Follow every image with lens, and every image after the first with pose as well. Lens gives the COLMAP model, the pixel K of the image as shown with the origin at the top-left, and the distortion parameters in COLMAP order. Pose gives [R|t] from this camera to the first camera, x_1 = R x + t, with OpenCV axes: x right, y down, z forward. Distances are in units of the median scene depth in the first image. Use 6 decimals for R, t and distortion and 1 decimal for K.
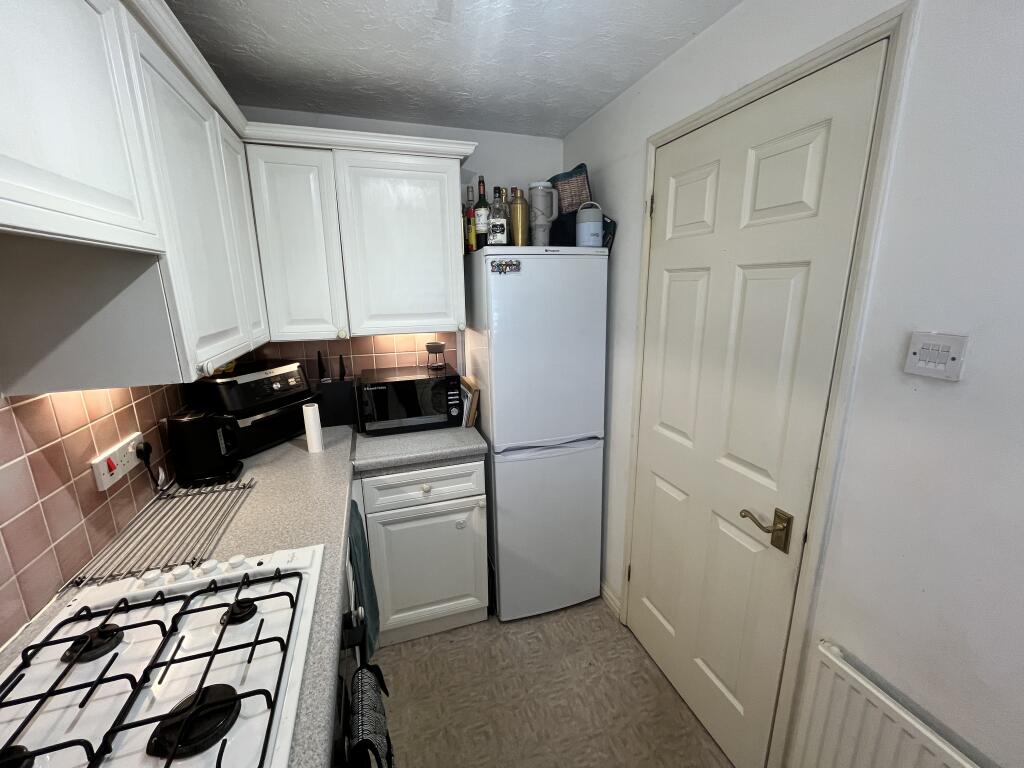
lens RADIAL K [[418.2, 0, 511.0], [0, 418.2, 383.7], [0, 0, 1]] dist [-0.000532, 0.000001]
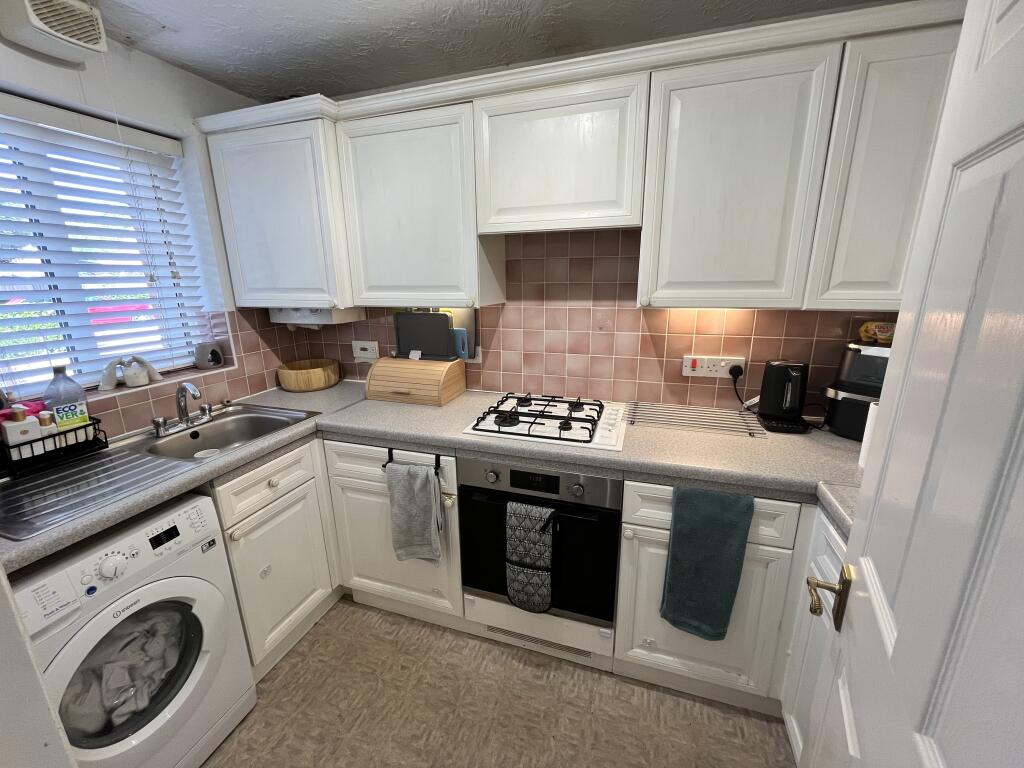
lens RADIAL K [[418.2, 0, 512.3], [0, 418.2, 381.1], [0, 0, 1]] dist [-0.000532, 0.000001]
pose [[-0.594141, 0.242025, -0.767085, 0.642051], [-0.152774, 0.902345, 0.403031, -0.268604], [0.789719, 0.356648, -0.499145, 1.265924]]
